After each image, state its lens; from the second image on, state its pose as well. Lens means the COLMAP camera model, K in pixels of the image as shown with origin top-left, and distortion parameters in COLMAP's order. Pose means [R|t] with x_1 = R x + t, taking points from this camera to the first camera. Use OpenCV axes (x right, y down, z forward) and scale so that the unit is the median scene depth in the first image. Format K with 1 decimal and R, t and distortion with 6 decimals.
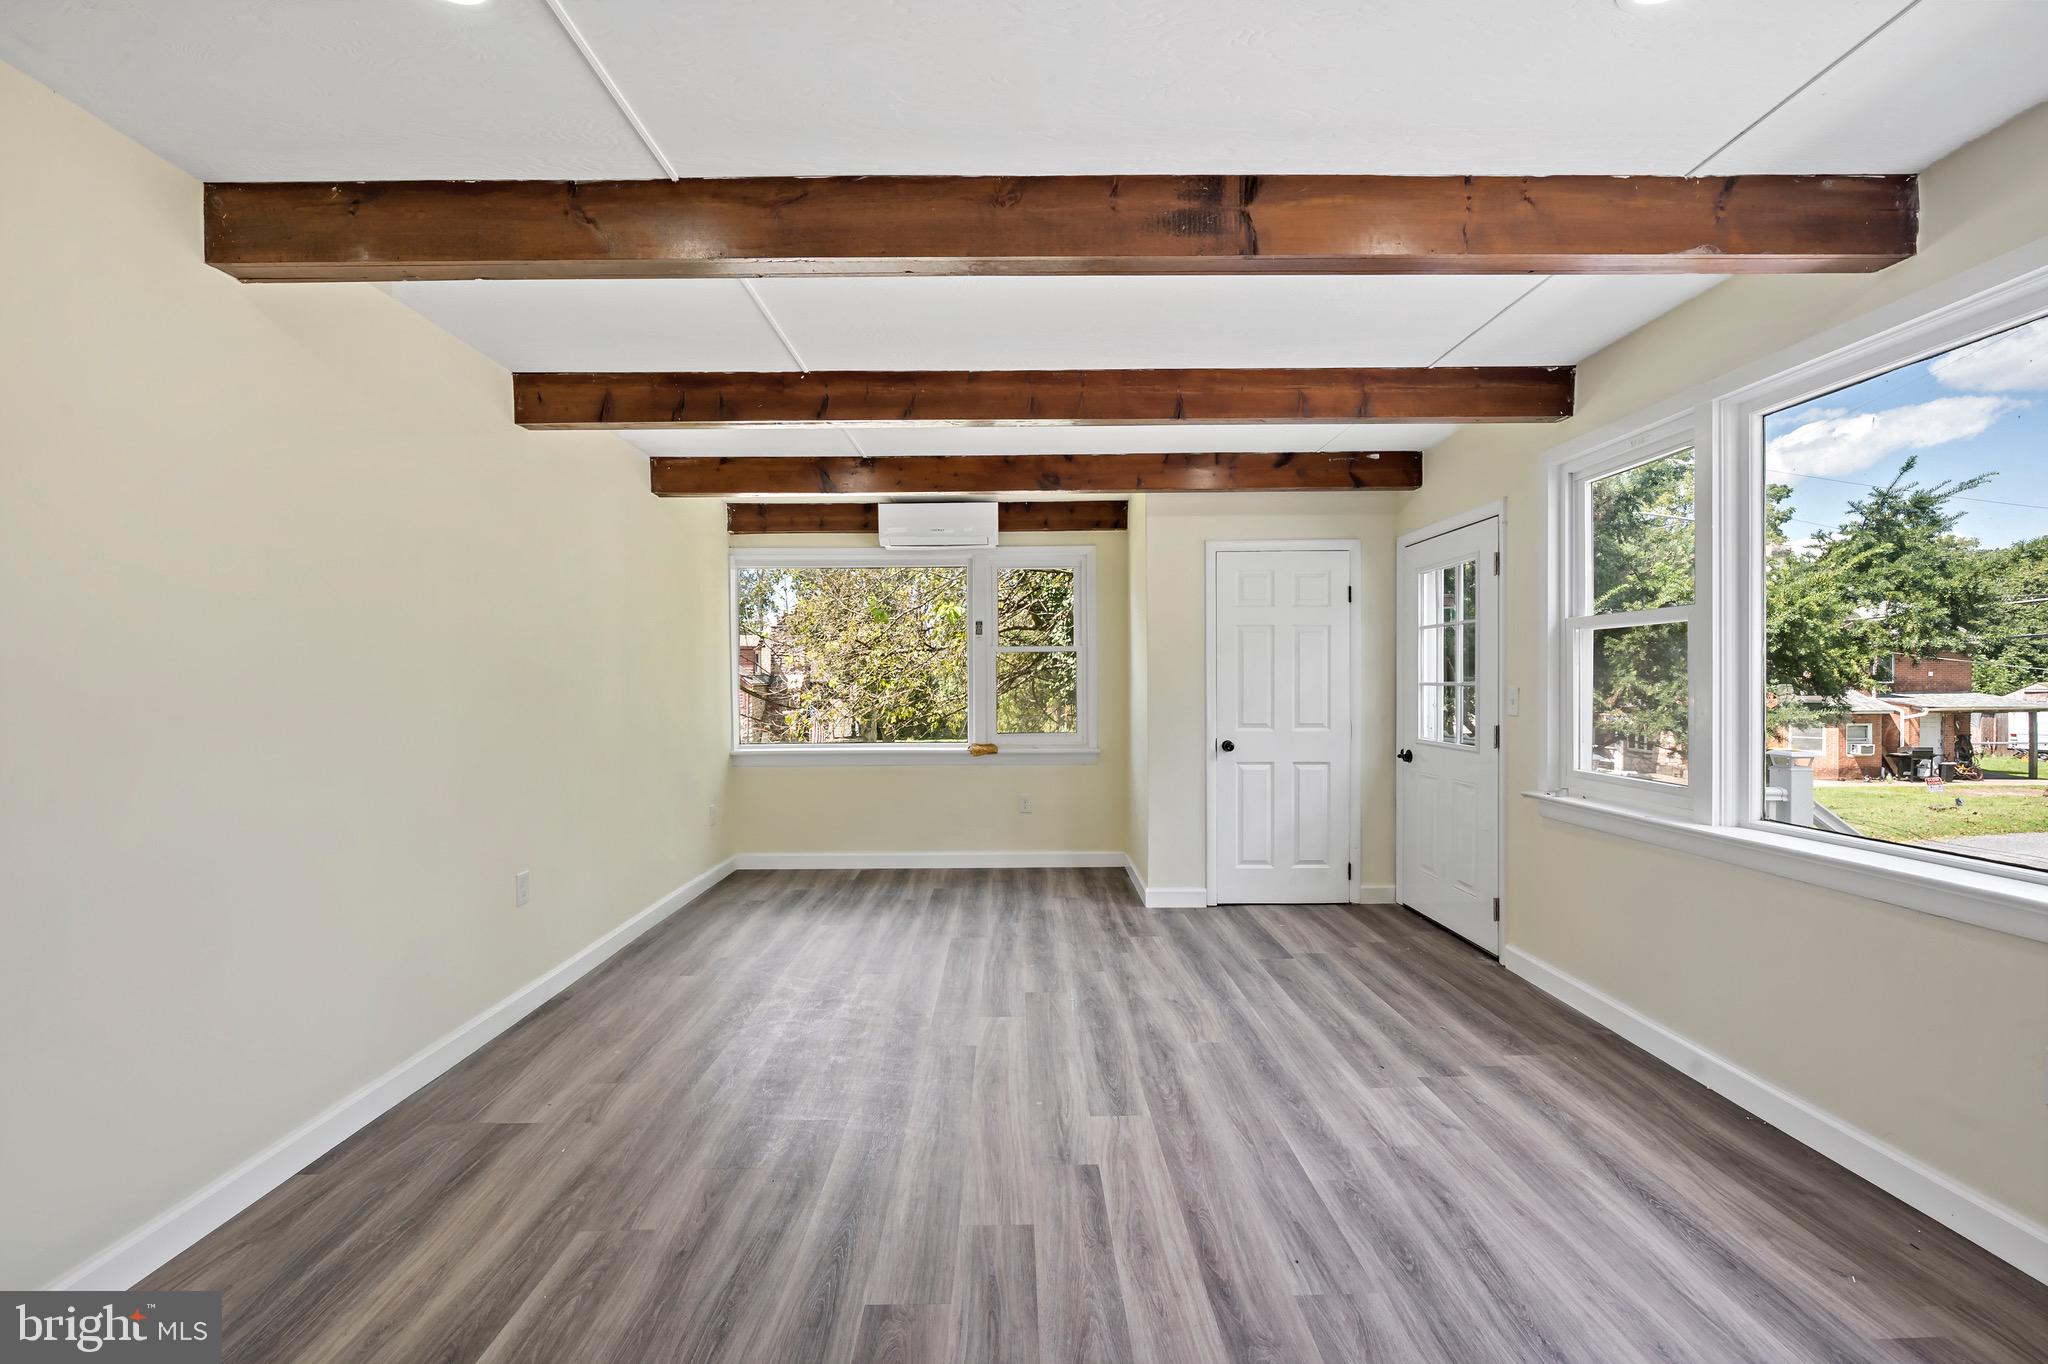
lens RADIAL K [[821.6, 0, 1020.3], [0, 821.6, 684.4], [0, 0, 1]] dist [-0.004273, 0.000141]
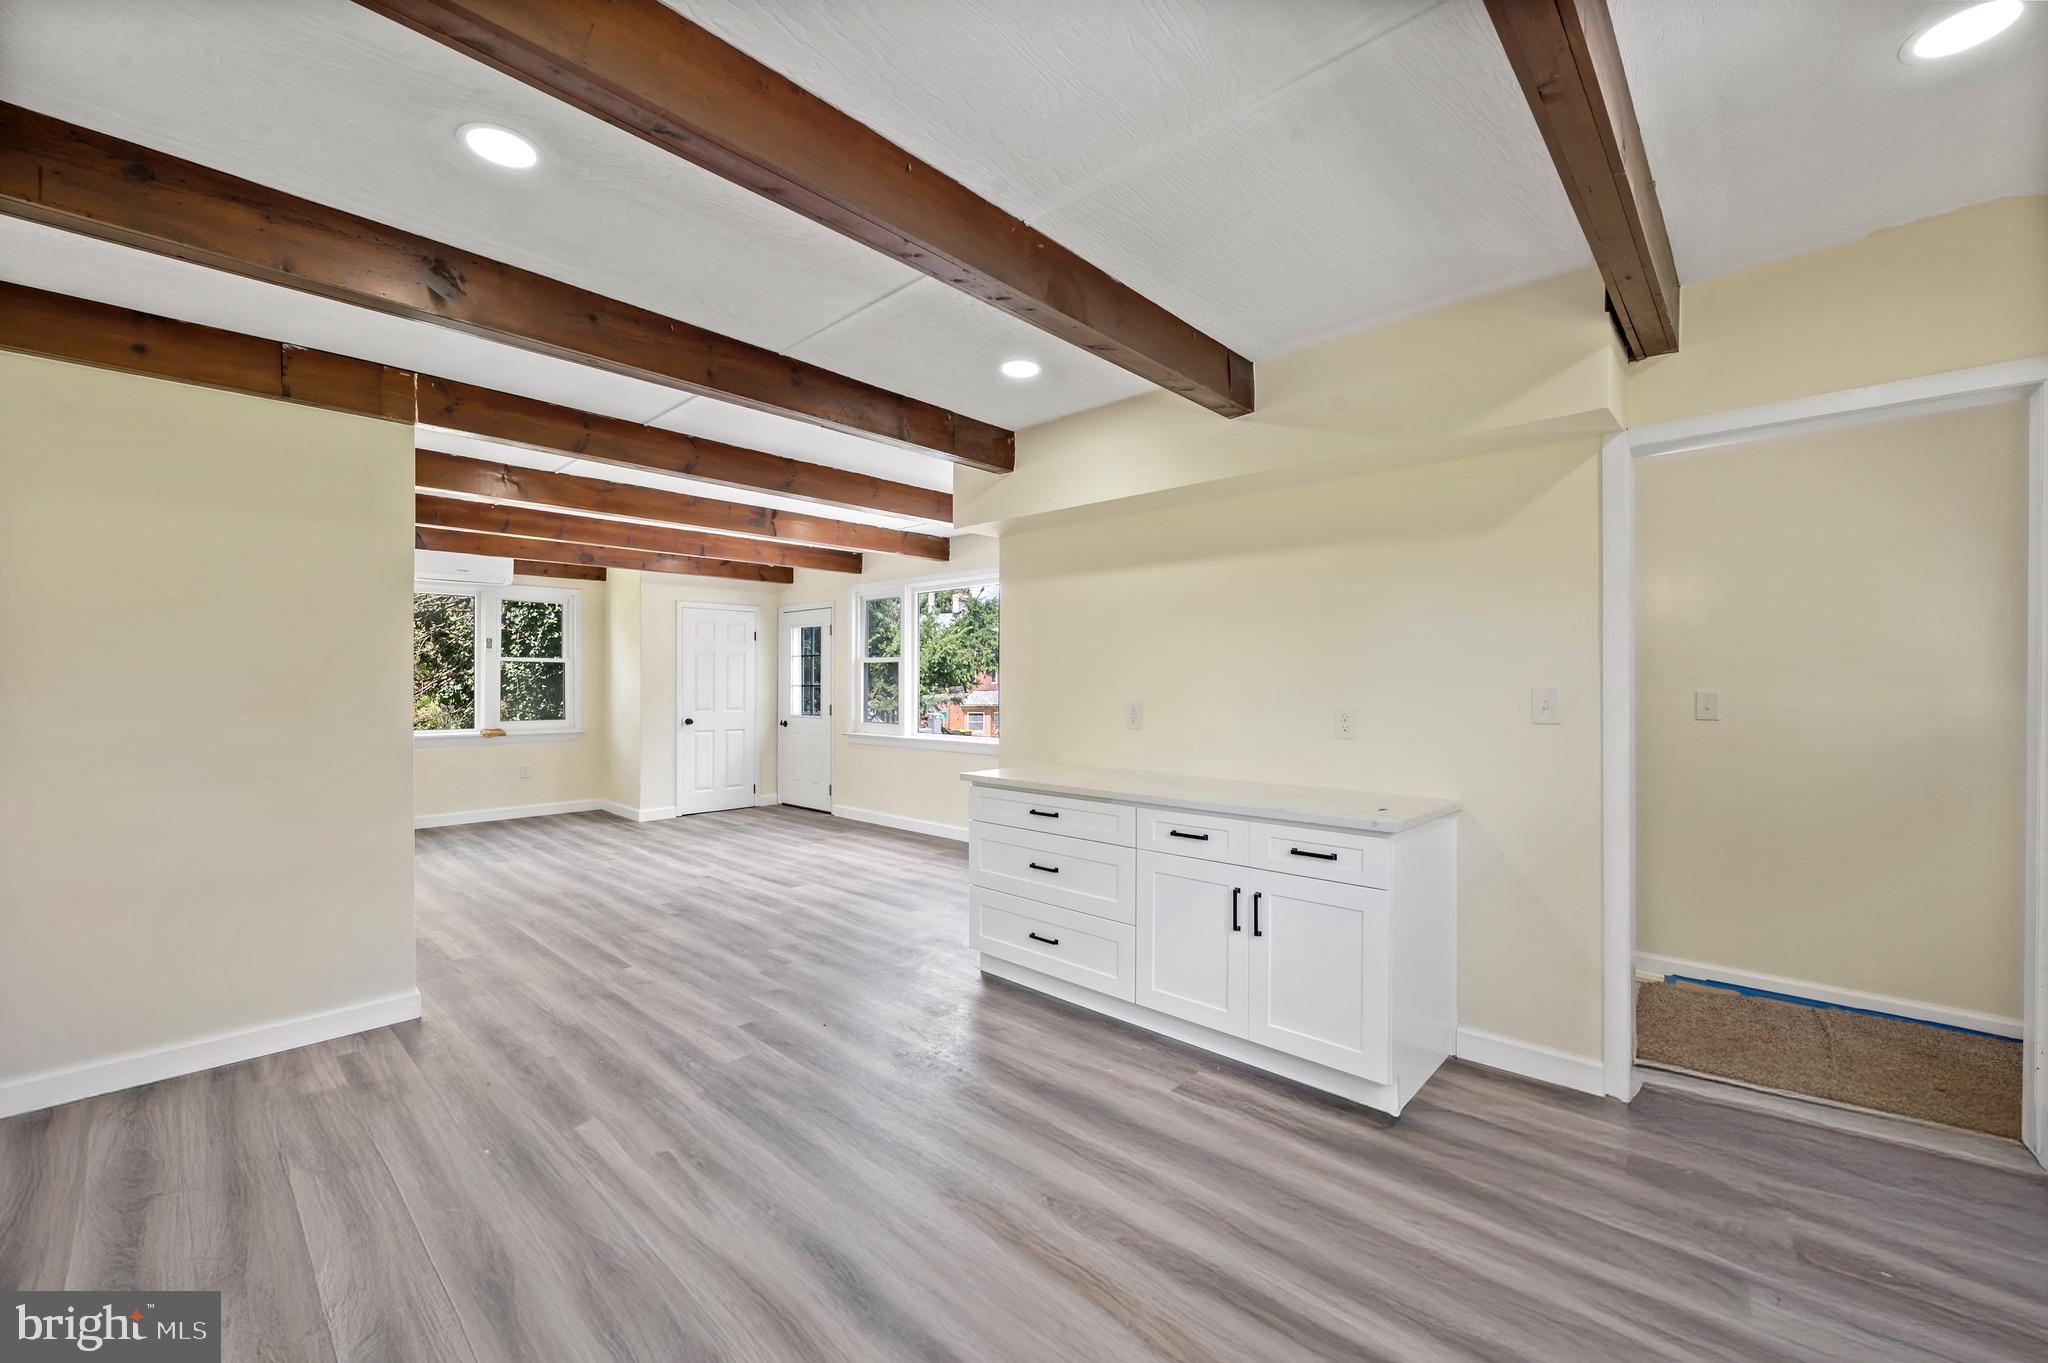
lens RADIAL K [[813.5, 0, 1020.6], [0, 813.5, 689.5], [0, 0, 1]] dist [-0.003389, -0.000261]
pose [[0.689479, -0.000816, 0.724306, -0.627986], [-0.002115, 0.999993, 0.003140, 0.001888], [-0.724303, -0.003697, 0.689472, -0.843110]]
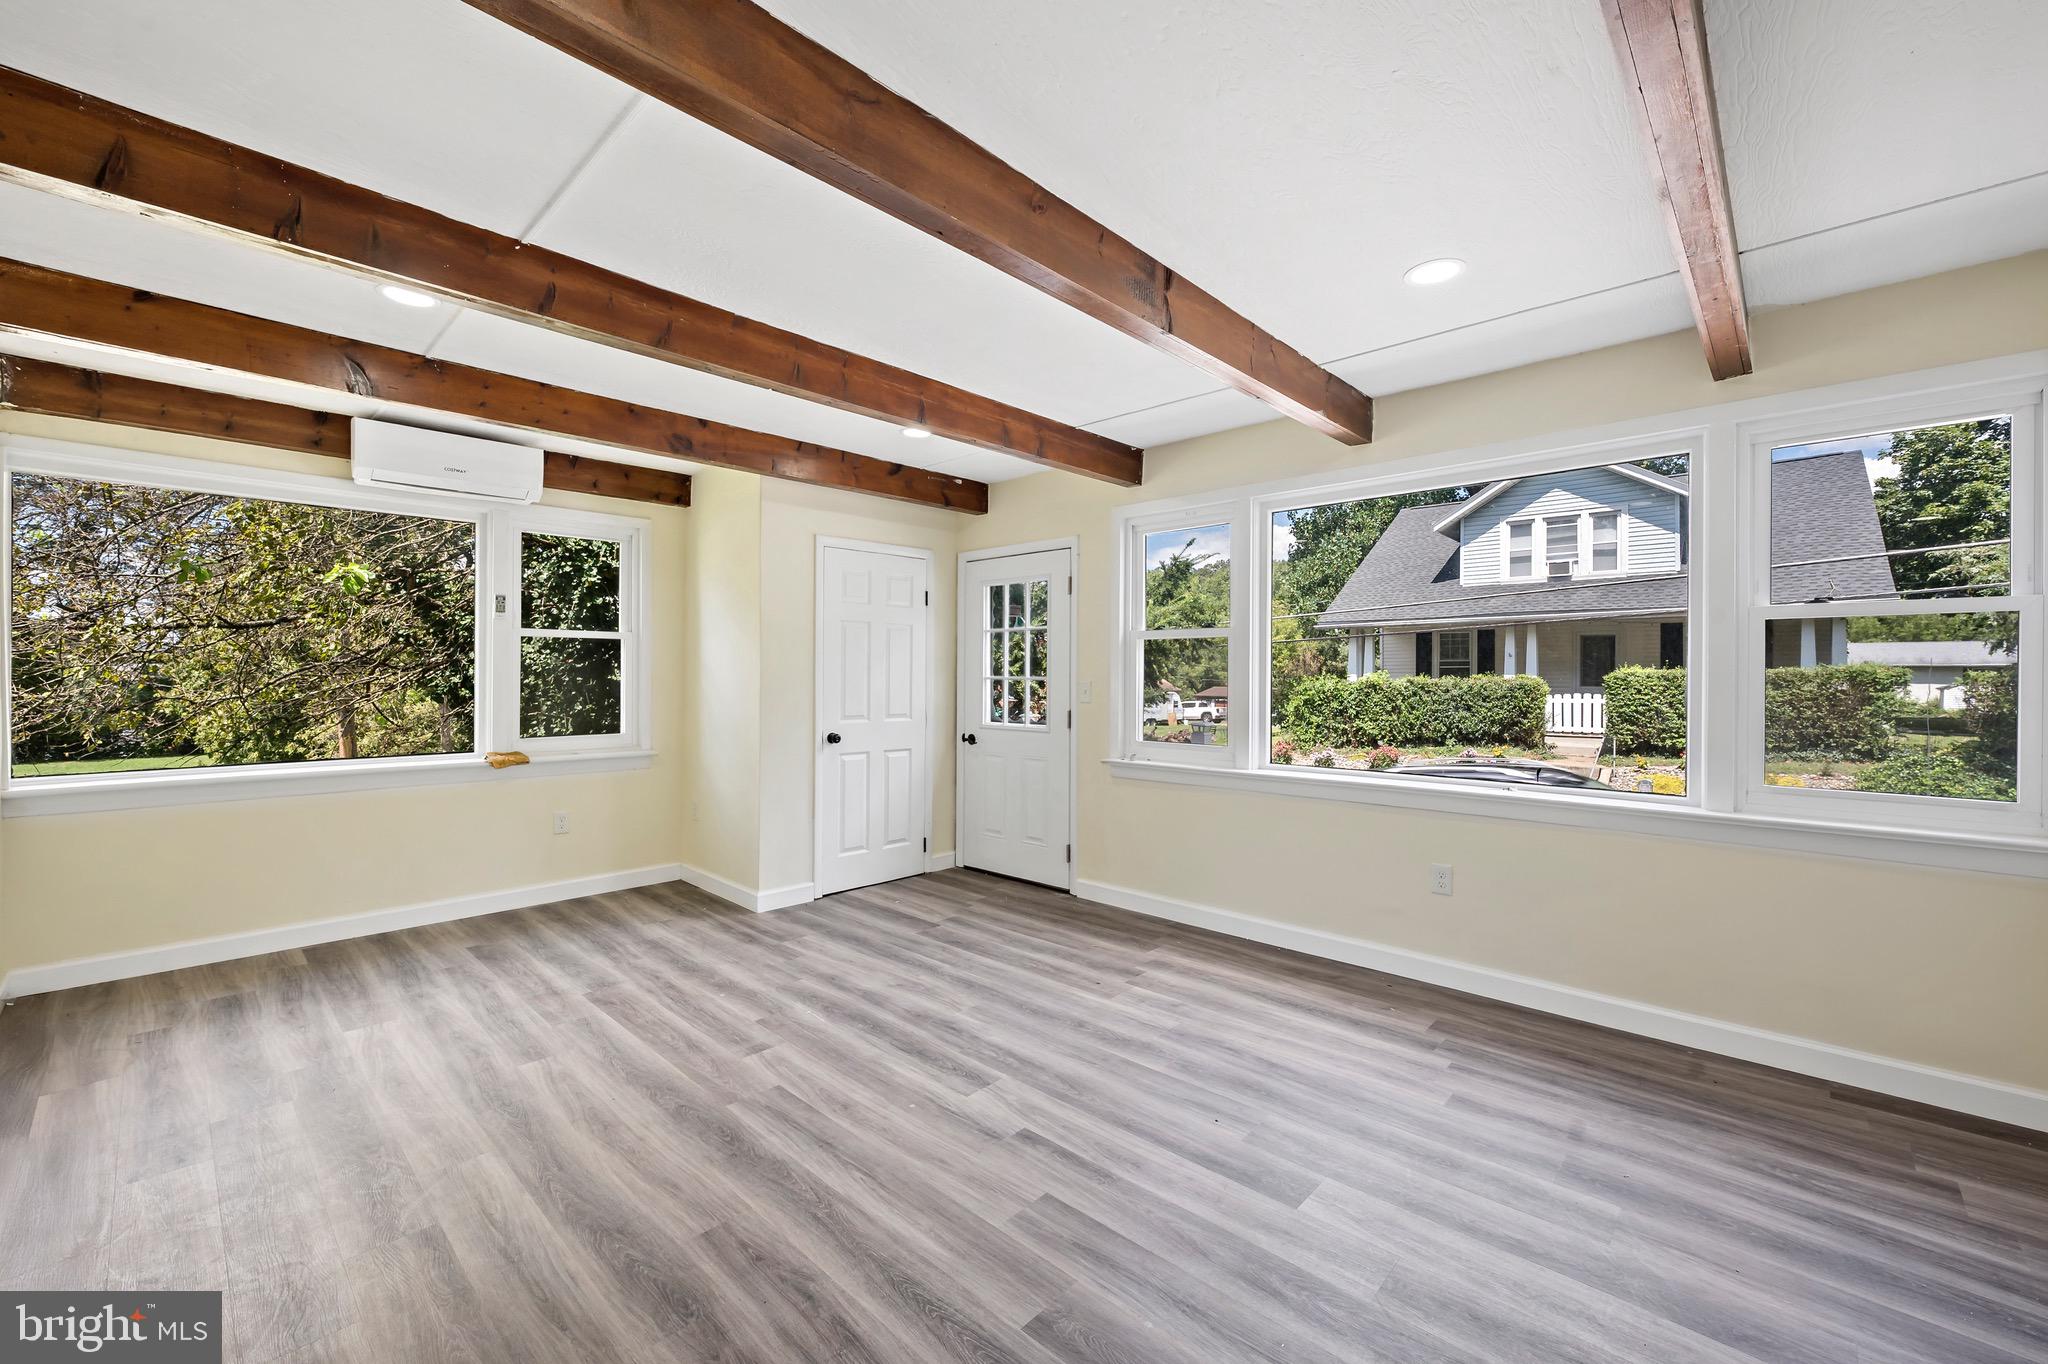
lens RADIAL K [[821.6, 0, 1020.3], [0, 821.6, 684.4], [0, 0, 1]] dist [-0.004273, 0.000141]
pose [[0.695411, -0.002021, 0.718609, -0.401474], [-0.004231, 0.999967, 0.006907, -0.000329], [-0.718600, -0.007844, 0.695380, 0.156530]]
